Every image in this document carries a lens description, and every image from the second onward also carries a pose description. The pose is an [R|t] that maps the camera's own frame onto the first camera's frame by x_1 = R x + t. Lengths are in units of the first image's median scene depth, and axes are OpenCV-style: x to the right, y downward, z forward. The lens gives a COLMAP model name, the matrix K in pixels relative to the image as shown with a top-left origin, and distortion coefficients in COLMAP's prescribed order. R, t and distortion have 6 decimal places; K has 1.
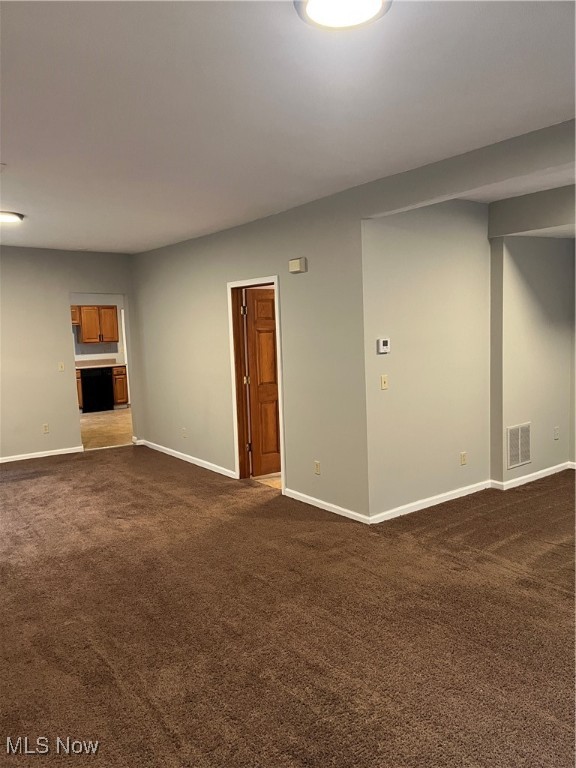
lens RADIAL K [[576.9, 0, 281.4], [0, 576.9, 383.7], [0, 0, 1]] dist [0.046946, -0.065584]
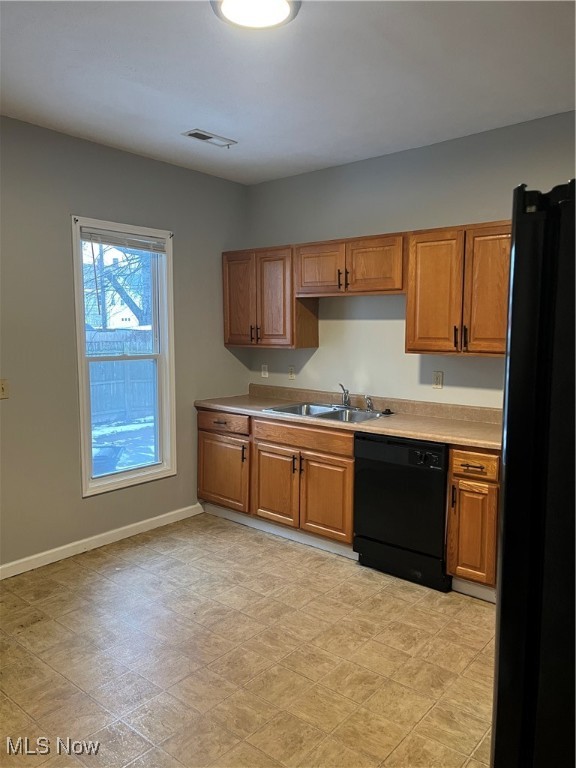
lens RADIAL K [[576.9, 0, 284.3], [0, 576.9, 384.8], [0, 0, 1]] dist [0.046946, -0.065584]
pose [[0.239583, 0.137379, -0.961107, -0.007209], [-0.103189, 0.987934, 0.115491, -0.011863], [0.965377, 0.071506, 0.250868, 0.124543]]
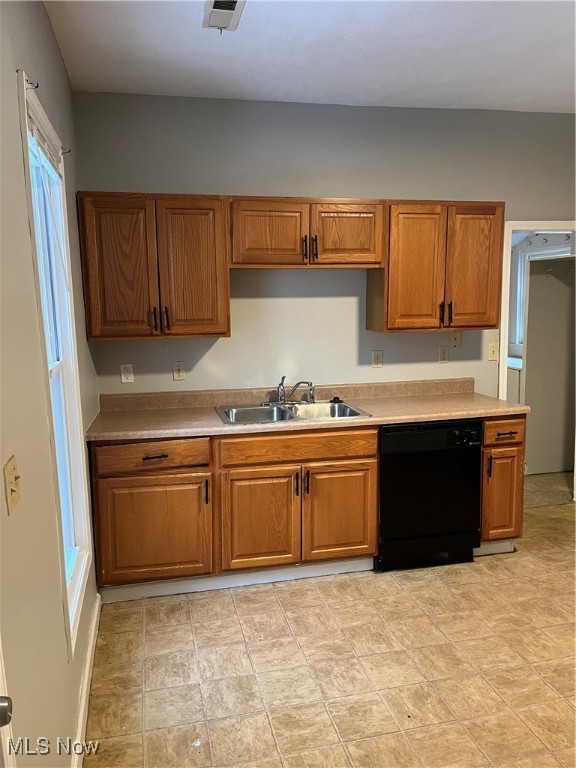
lens RADIAL K [[576.9, 0, 283.1], [0, 576.9, 383.9], [0, 0, 1]] dist [0.046946, -0.065584]
pose [[0.920961, 0.077768, -0.381816, -0.040252], [-0.053871, 0.995883, 0.072901, -0.008945], [0.385914, -0.046570, 0.921359, 0.102625]]
